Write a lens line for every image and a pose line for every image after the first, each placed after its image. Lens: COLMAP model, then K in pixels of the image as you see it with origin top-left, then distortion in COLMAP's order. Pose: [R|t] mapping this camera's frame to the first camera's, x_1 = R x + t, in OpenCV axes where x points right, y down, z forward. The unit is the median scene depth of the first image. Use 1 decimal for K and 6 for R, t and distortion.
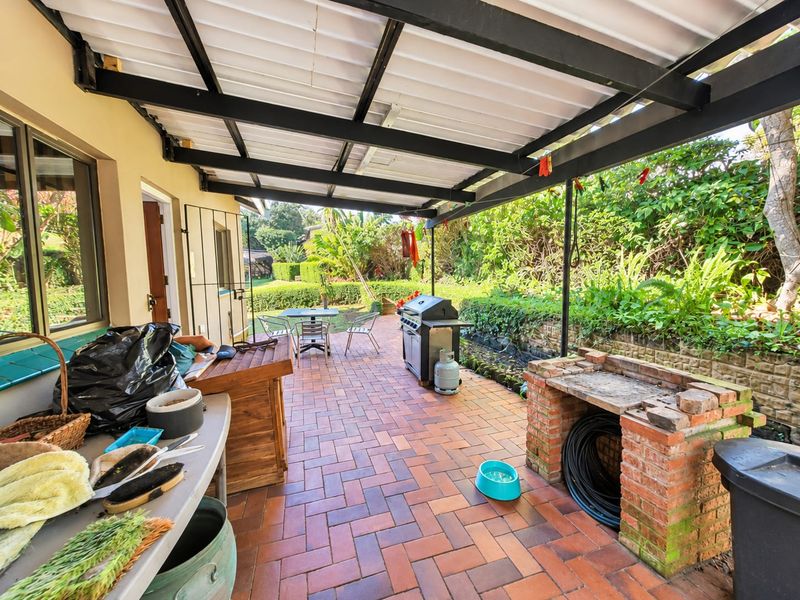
lens RADIAL K [[330.0, 0, 400.0], [0, 330.0, 300.0], [0, 0, 1]] dist [-0.000553, -0.000757]
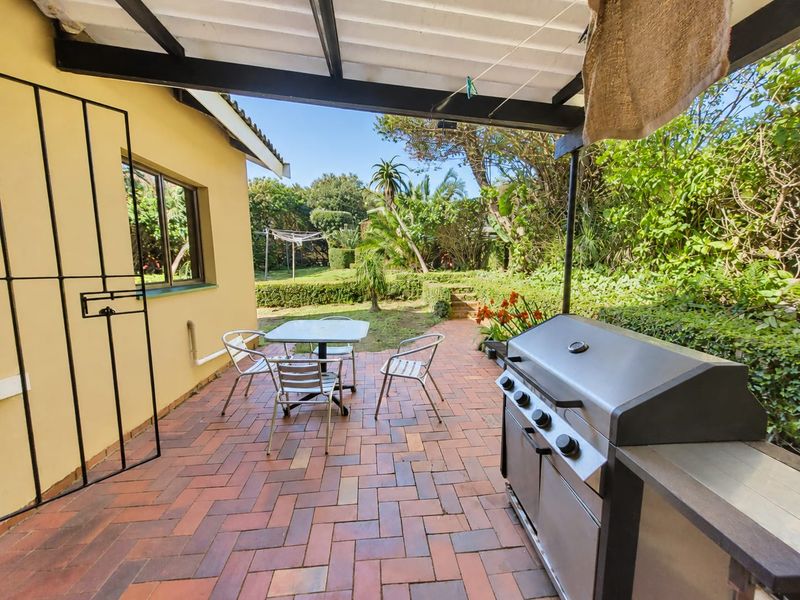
lens RADIAL K [[330.0, 0, 400.0], [0, 330.0, 300.0], [0, 0, 1]] dist [-0.000553, -0.000757]
pose [[0.979130, 0.033485, -0.200460, -0.014678], [-0.026798, 0.998993, 0.035982, -0.016002], [0.201463, -0.029859, 0.979041, 0.229113]]
